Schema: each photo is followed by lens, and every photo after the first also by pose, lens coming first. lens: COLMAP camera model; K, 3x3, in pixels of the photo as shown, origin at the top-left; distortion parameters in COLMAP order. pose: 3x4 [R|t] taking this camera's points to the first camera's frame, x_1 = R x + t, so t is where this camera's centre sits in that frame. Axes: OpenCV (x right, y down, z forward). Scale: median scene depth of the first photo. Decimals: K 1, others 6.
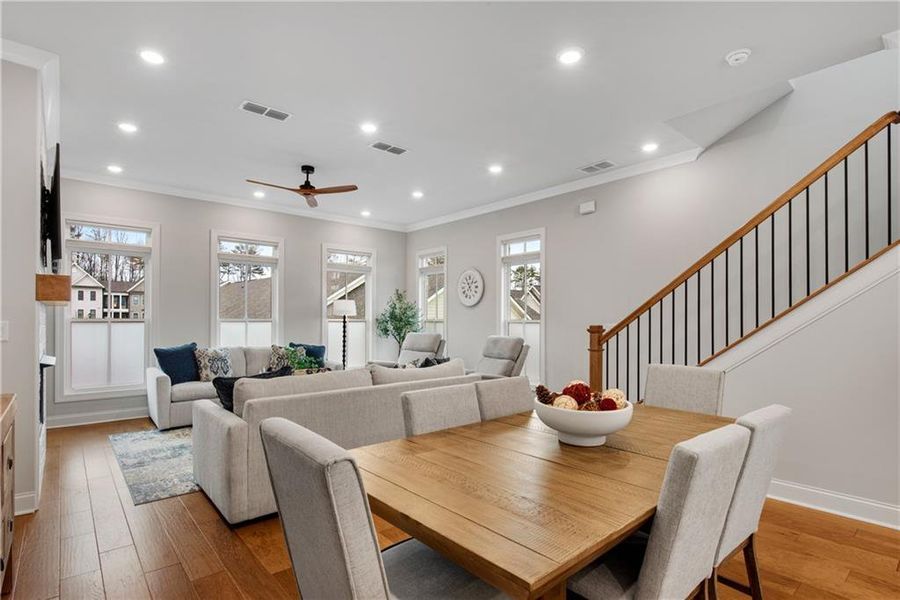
lens RADIAL K [[445.1, 0, 456.2], [0, 445.1, 317.8], [0, 0, 1]] dist [-0.003552, 0.001937]
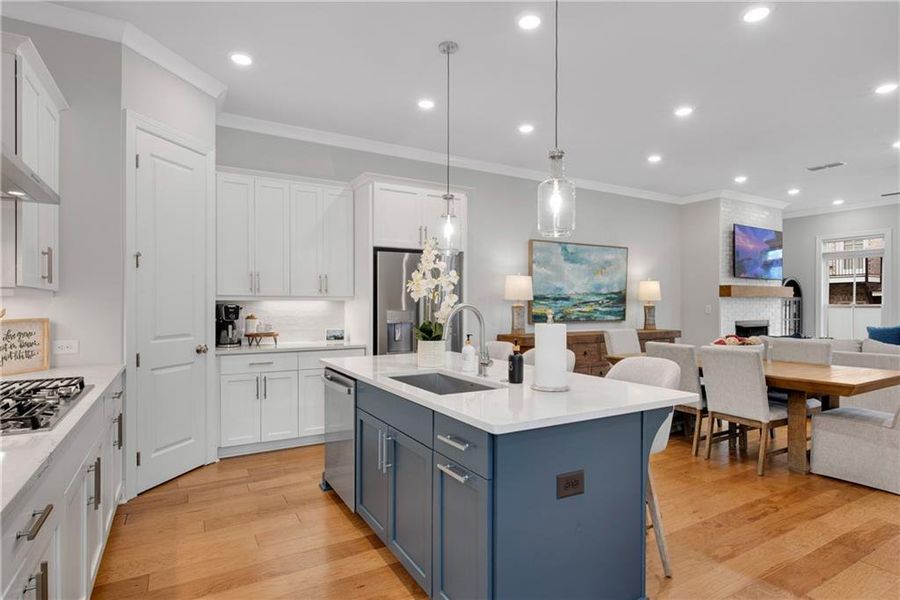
lens RADIAL K [[481.4, 0, 431.5], [0, 481.4, 307.2], [0, 0, 1]] dist [0.009206, -0.003049]
pose [[-0.209884, 0.002641, -0.977723, 0.892358], [0.003317, 0.999993, 0.001989, 0.002709], [0.977721, -0.002826, -0.209891, 0.027652]]
